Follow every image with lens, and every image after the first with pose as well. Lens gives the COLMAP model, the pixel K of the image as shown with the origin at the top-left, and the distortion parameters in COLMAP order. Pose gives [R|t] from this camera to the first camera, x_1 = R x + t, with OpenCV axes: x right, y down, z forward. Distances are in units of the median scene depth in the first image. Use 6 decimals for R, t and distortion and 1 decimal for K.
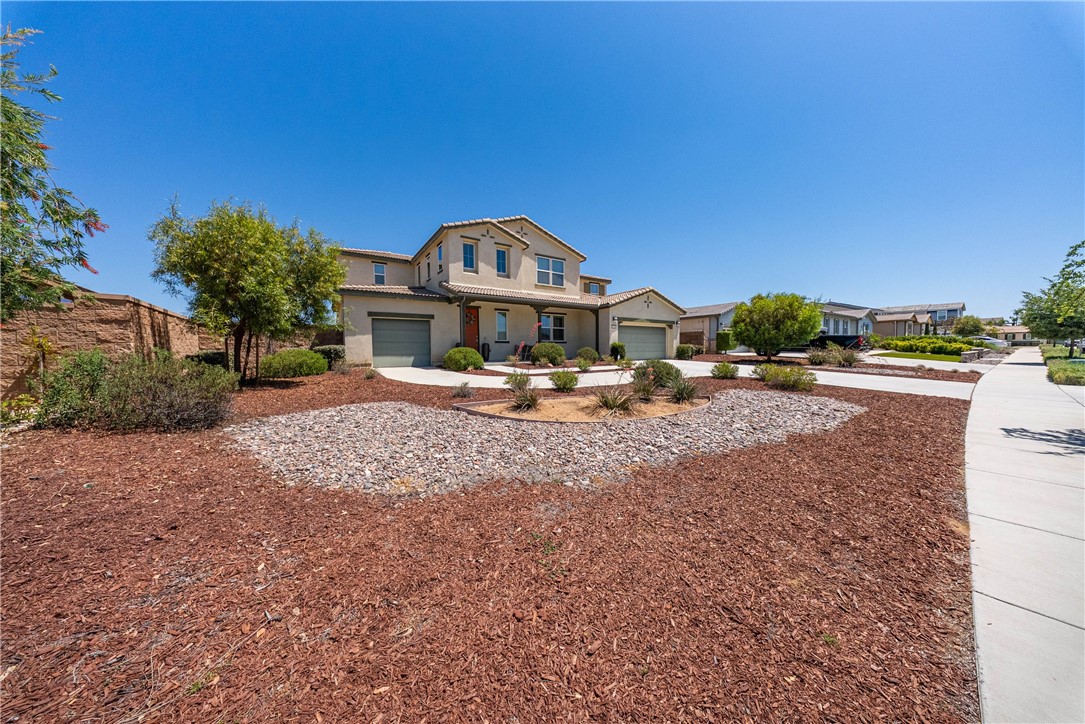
lens RADIAL K [[318.9, 0, 542.5], [0, 318.9, 362.0], [0, 0, 1]] dist [-0.000844, -0.000122]
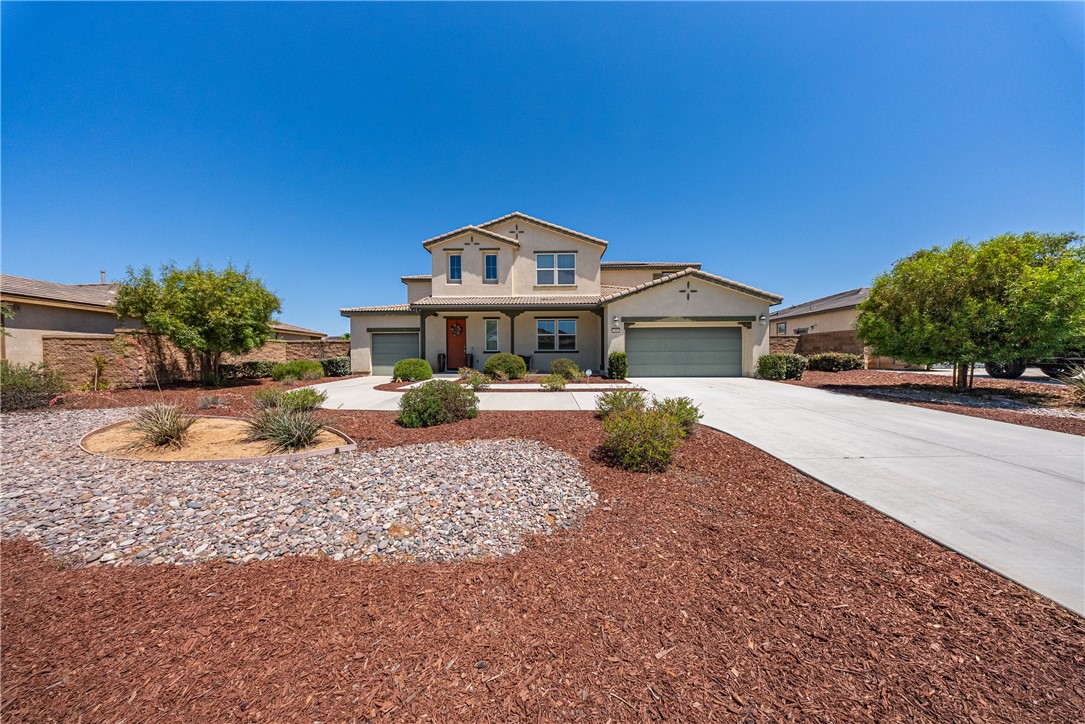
lens RADIAL K [[318.9, 0, 542.5], [0, 318.9, 362.0], [0, 0, 1]] dist [-0.000844, -0.000122]
pose [[0.819739, 0.011301, -0.572626, 0.547263], [-0.024232, 0.999594, -0.014962, -0.024504], [0.572224, 0.026141, 0.819680, 0.326078]]
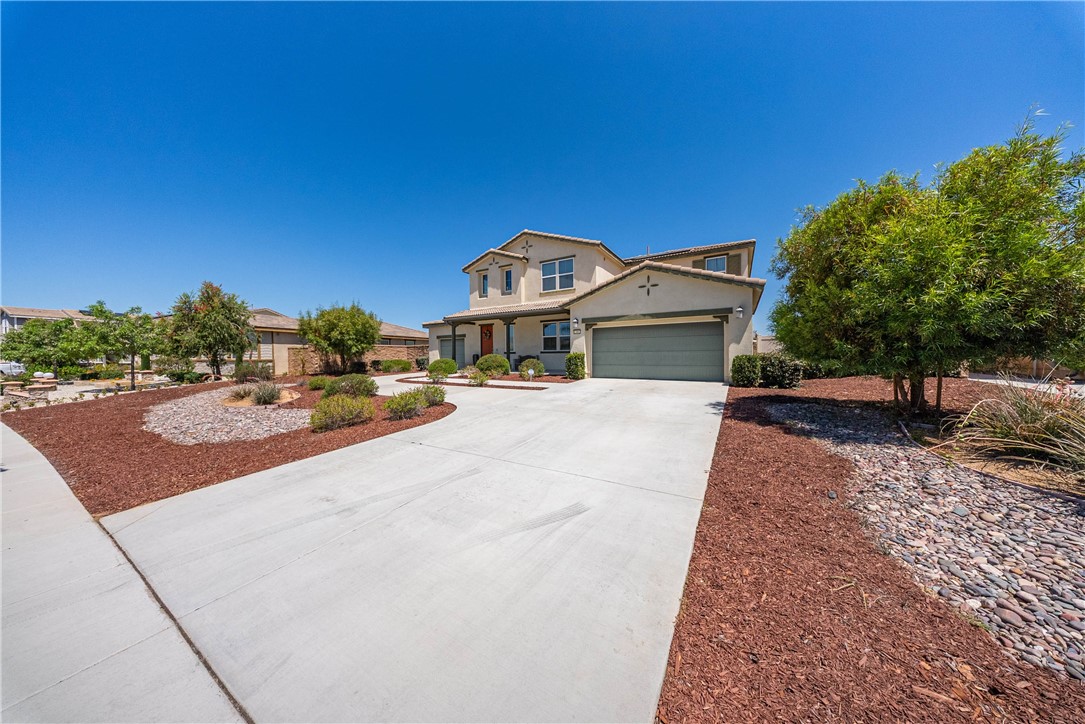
lens RADIAL K [[318.9, 0, 542.5], [0, 318.9, 362.0], [0, 0, 1]] dist [-0.000844, -0.000122]
pose [[0.418957, 0.022676, -0.907723, 0.949309], [-0.031129, 0.999459, 0.010600, -0.047834], [0.907473, 0.023815, 0.419436, 0.657178]]
